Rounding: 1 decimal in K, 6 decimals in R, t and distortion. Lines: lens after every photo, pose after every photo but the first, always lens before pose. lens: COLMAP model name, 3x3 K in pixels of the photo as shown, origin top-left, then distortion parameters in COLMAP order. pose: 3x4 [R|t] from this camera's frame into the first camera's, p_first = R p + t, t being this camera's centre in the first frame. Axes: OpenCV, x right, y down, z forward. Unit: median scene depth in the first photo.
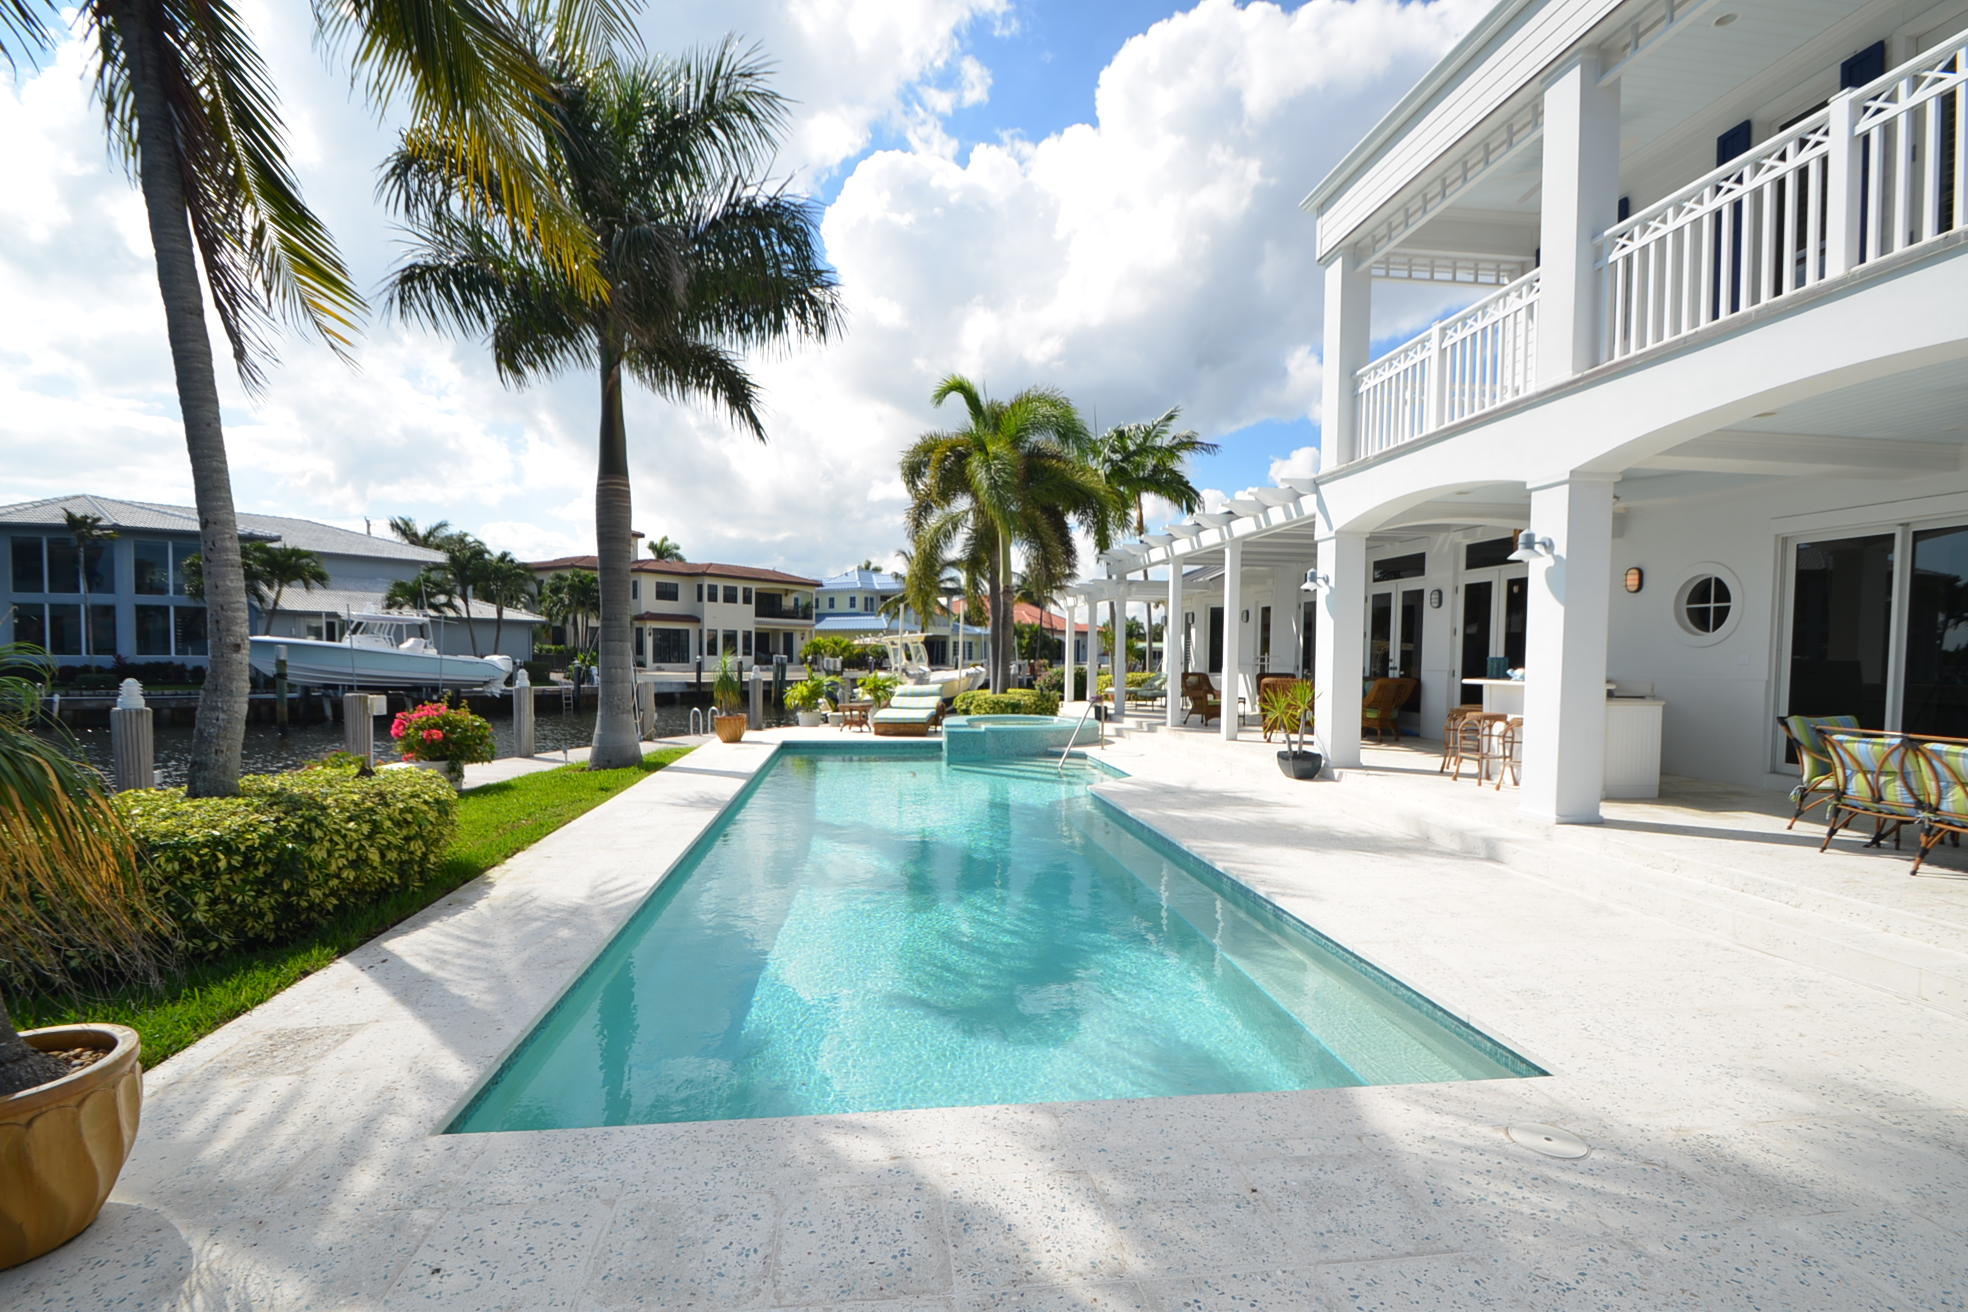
lens RADIAL K [[864.6, 0, 966.1], [0, 864.6, 691.0], [0, 0, 1]] dist [0.007559, -0.013842]
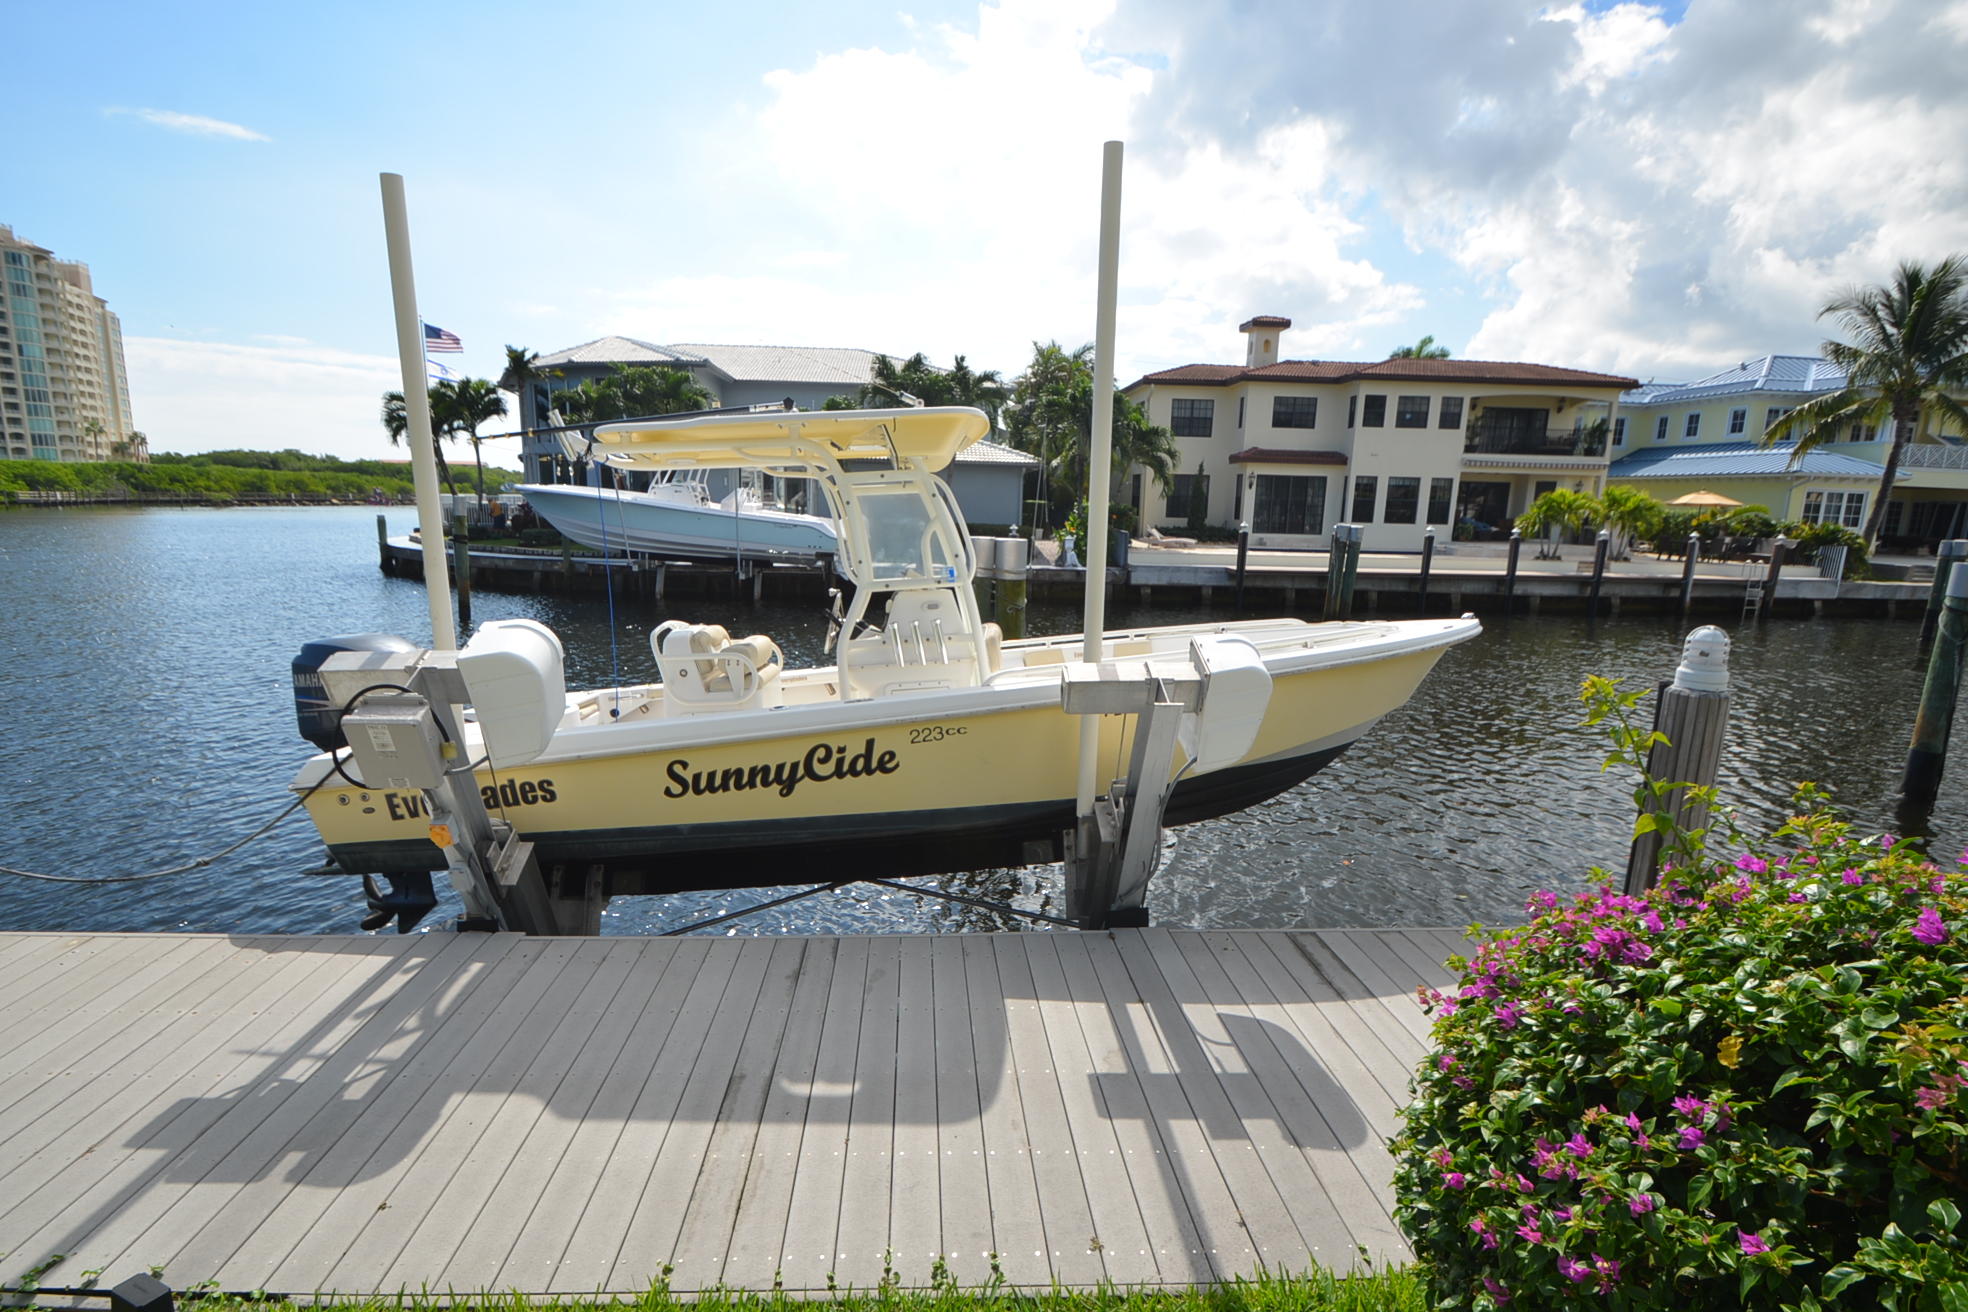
lens RADIAL K [[938.9, 0, 965.9], [0, 938.9, 703.6], [0, 0, 1]] dist [-0.003434, -0.011807]
pose [[0.609464, 0.169474, -0.774489, 0.188745], [-0.048483, 0.983024, 0.176953, -0.068257], [0.791330, -0.070297, 0.607334, 1.387994]]
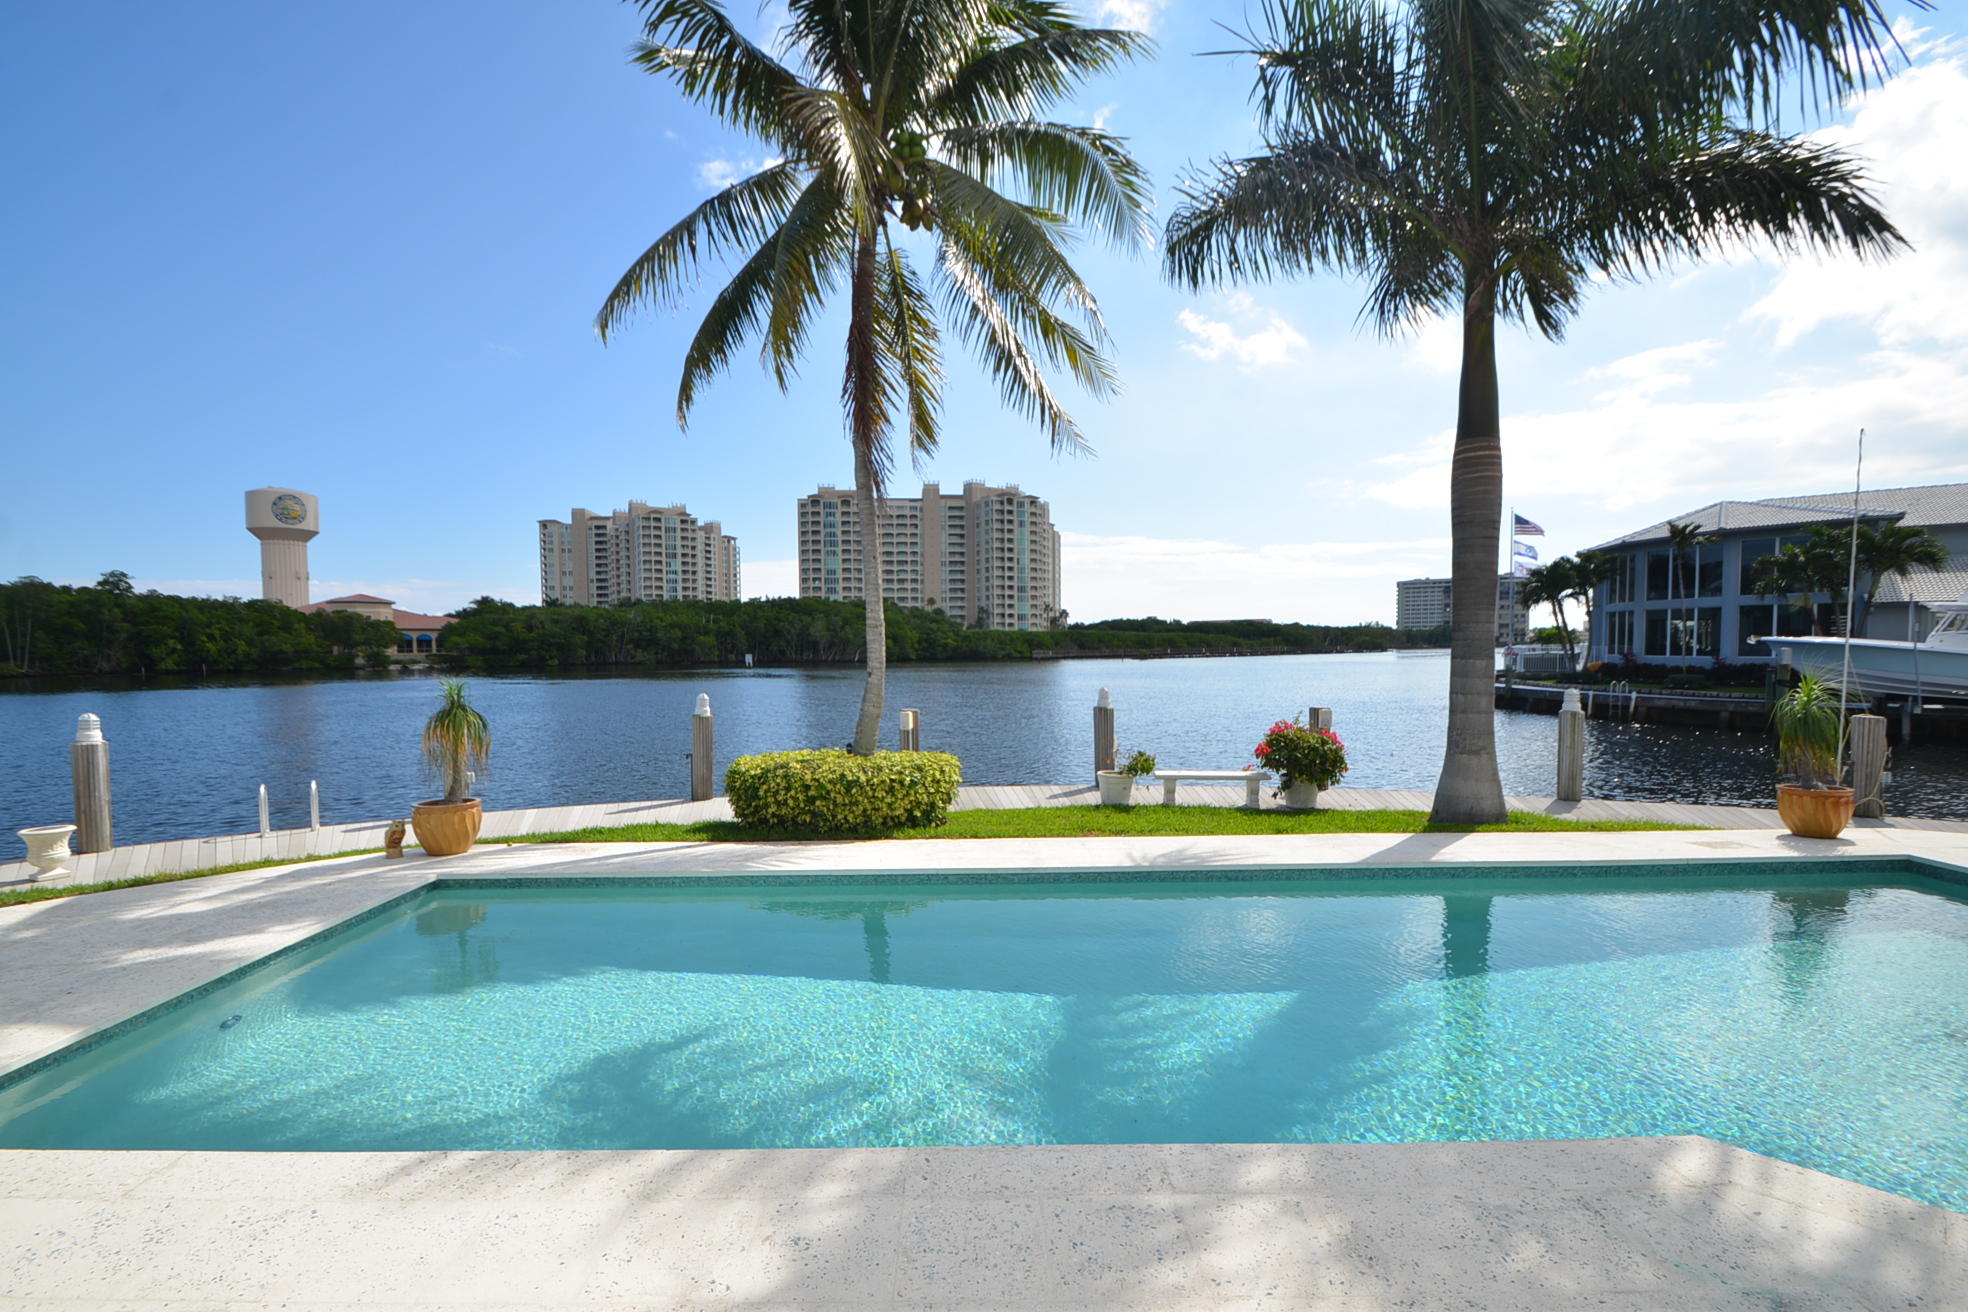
lens RADIAL K [[867.4, 0, 966.0], [0, 867.4, 686.0], [0, 0, 1]] dist [0.001478, -0.008079]
pose [[-0.115400, 0.036305, -0.992655, 0.283207], [-0.034460, 0.998584, 0.040528, -0.034250], [0.992721, 0.038884, -0.113985, 0.456234]]
